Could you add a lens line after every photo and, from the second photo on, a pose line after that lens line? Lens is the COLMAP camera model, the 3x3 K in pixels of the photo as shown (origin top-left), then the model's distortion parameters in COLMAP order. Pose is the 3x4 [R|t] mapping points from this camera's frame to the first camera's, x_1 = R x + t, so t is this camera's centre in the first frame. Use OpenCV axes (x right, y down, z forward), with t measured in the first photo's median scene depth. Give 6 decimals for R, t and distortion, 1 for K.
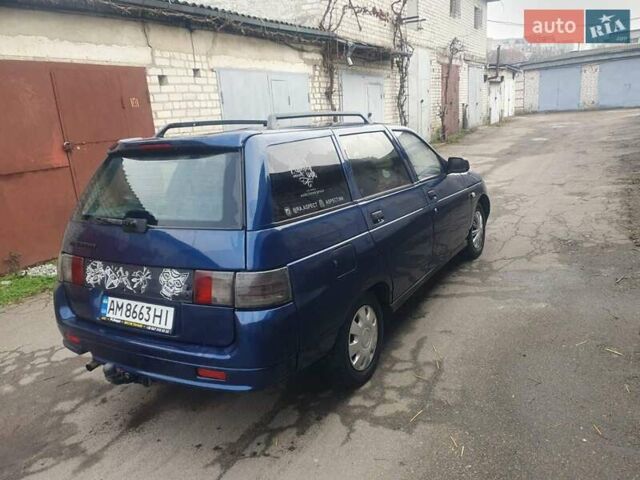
lens RADIAL K [[496.7, 0, 333.3], [0, 496.7, 240.6], [0, 0, 1]] dist [0.035984, -0.002010]
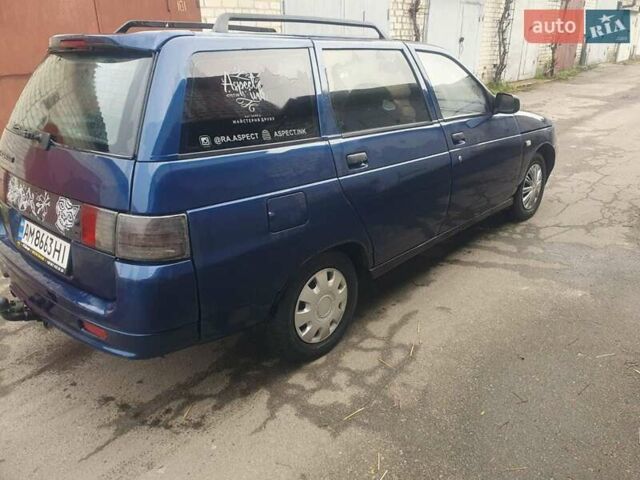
lens RADIAL K [[496.7, 0, 333.3], [0, 496.7, 240.6], [0, 0, 1]] dist [0.035984, -0.002010]
pose [[0.977582, 0.132587, -0.163564, 0.205944], [-0.108850, 0.983213, 0.146435, -0.035007], [0.180234, -0.125348, 0.975604, 0.218138]]
